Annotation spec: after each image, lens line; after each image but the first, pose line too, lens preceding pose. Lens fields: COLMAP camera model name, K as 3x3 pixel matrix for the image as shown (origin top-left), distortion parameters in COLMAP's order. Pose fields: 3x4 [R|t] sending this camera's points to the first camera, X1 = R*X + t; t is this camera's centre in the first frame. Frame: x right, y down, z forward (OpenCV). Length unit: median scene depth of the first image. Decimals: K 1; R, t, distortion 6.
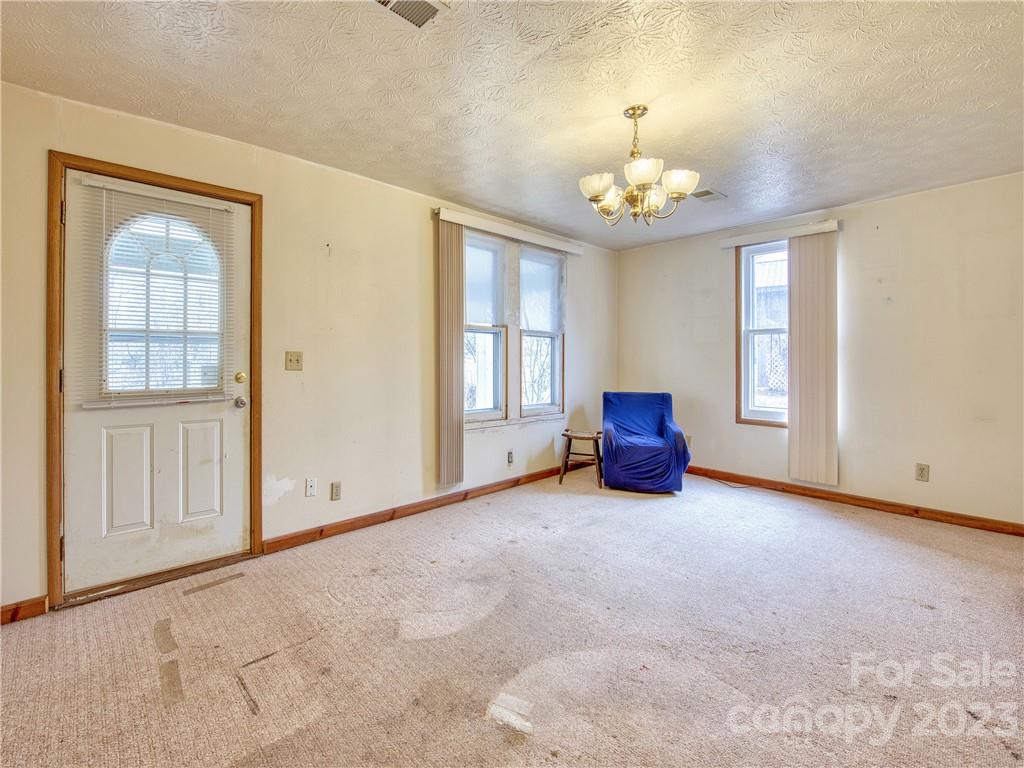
lens RADIAL K [[426.8, 0, 482.5], [0, 426.8, 360.4], [0, 0, 1]] dist [-0.019606, -0.000150]
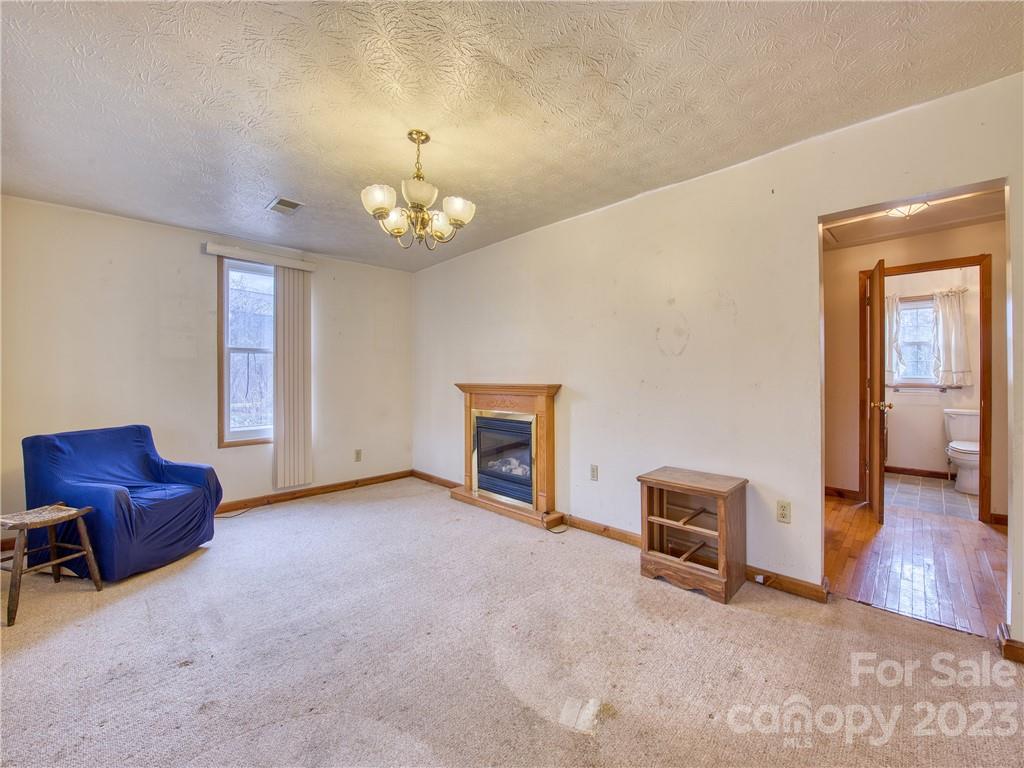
lens RADIAL K [[414.2, 0, 511.7], [0, 414.2, 376.5], [0, 0, 1]] dist [-0.019396, -0.001300]
pose [[-0.062096, 0.001923, 0.998068, -0.486792], [0.005295, 0.999985, -0.001597, -0.003589], [-0.998056, 0.005186, -0.062106, 0.636410]]
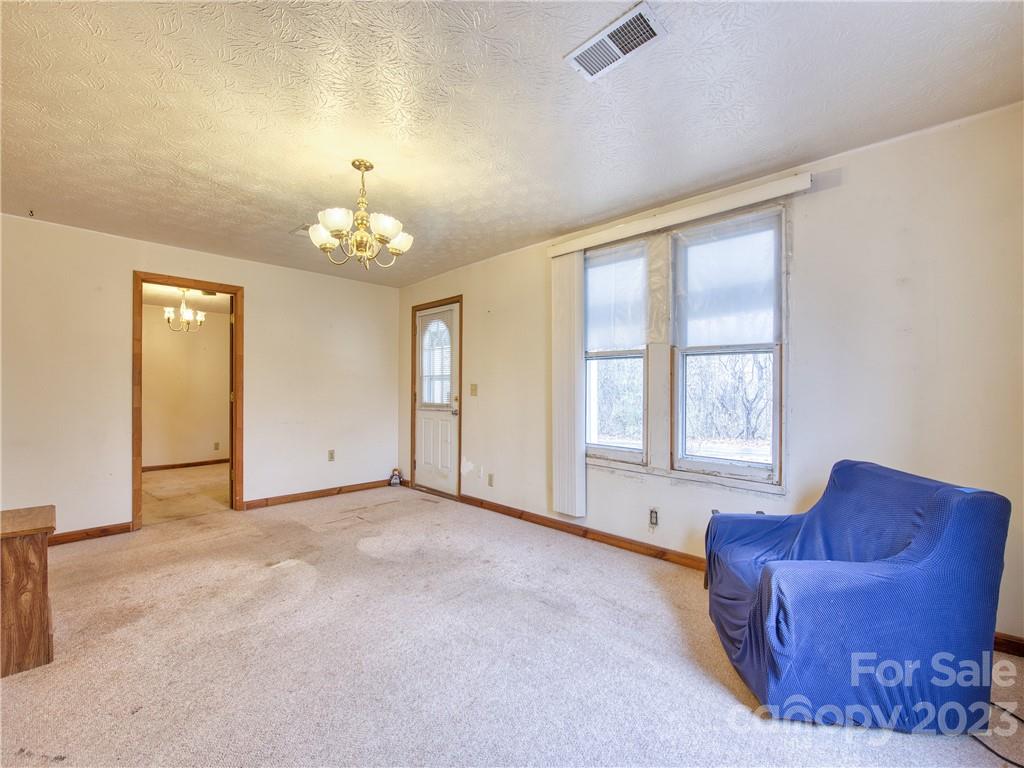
lens RADIAL K [[414.2, 0, 522.0], [0, 414.2, 388.6], [0, 0, 1]] dist [-0.019396, -0.001300]
pose [[0.121960, -0.002428, -0.992532, 1.110615], [-0.005423, 0.999980, -0.003112, 0.000069], [0.992520, 0.005762, 0.121945, 0.969458]]
